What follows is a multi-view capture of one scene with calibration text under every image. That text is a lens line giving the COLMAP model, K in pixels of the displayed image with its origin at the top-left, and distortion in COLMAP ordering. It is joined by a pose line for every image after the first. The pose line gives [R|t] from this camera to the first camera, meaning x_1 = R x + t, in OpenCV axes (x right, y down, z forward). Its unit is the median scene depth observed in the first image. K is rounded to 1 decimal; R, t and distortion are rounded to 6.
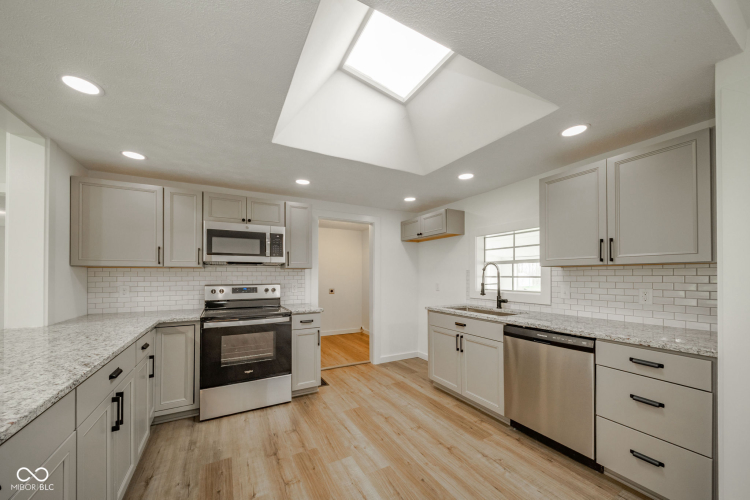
lens RADIAL K [[263.0, 0, 361.4], [0, 263.0, 275.9], [0, 0, 1]] dist [-0.000662, -0.000147]
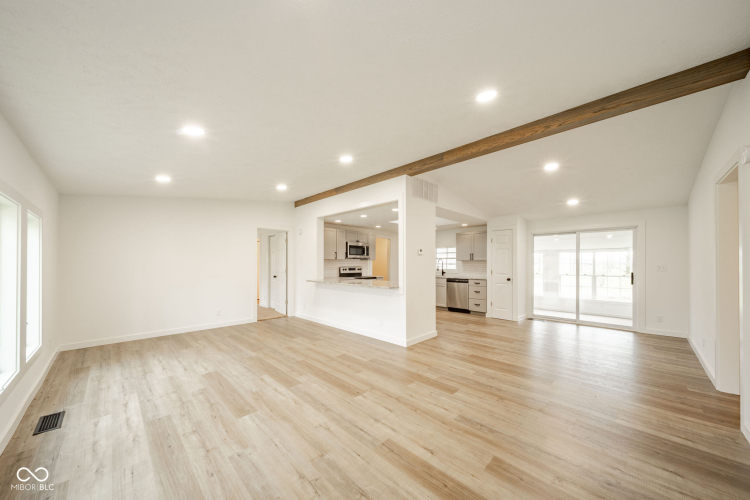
lens RADIAL K [[269.6, 0, 360.9], [0, 269.6, 263.9], [0, 0, 1]] dist [0.000725, -0.000090]
pose [[0.963002, 0.008266, 0.269368, -1.148000], [-0.009051, 0.999958, 0.001672, 0.008120], [-0.269343, -0.004048, 0.963036, -1.608668]]
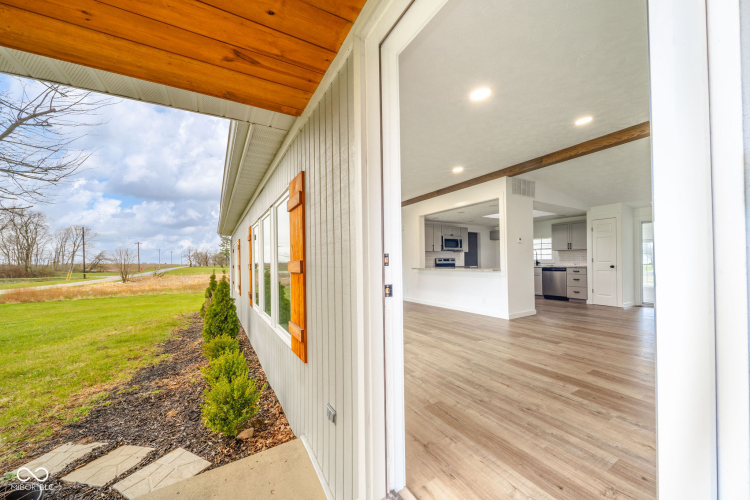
lens RADIAL K [[271.3, 0, 362.6], [0, 271.3, 260.4], [0, 0, 1]] dist [-0.000988, -0.000120]
pose [[0.999858, -0.000650, 0.016841, -1.532641], [0.000749, 0.999983, -0.005865, 0.092694], [-0.016837, 0.005877, 0.999841, -2.064702]]
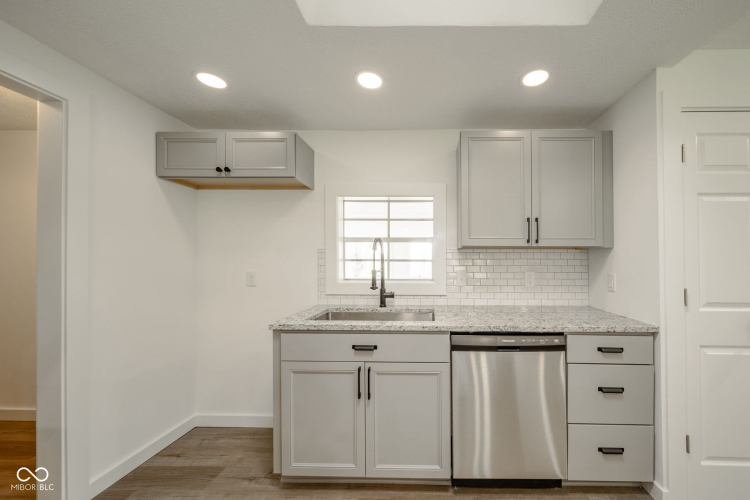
lens RADIAL K [[287.7, 0, 420.2], [0, 287.7, 259.7], [0, 0, 1]] dist [0.000094, -0.000077]
pose [[0.472085, 0.005810, 0.881534, -0.091561], [-0.002658, 0.999983, -0.005167, 0.006189], [-0.881549, 0.000096, 0.472093, 0.621228]]
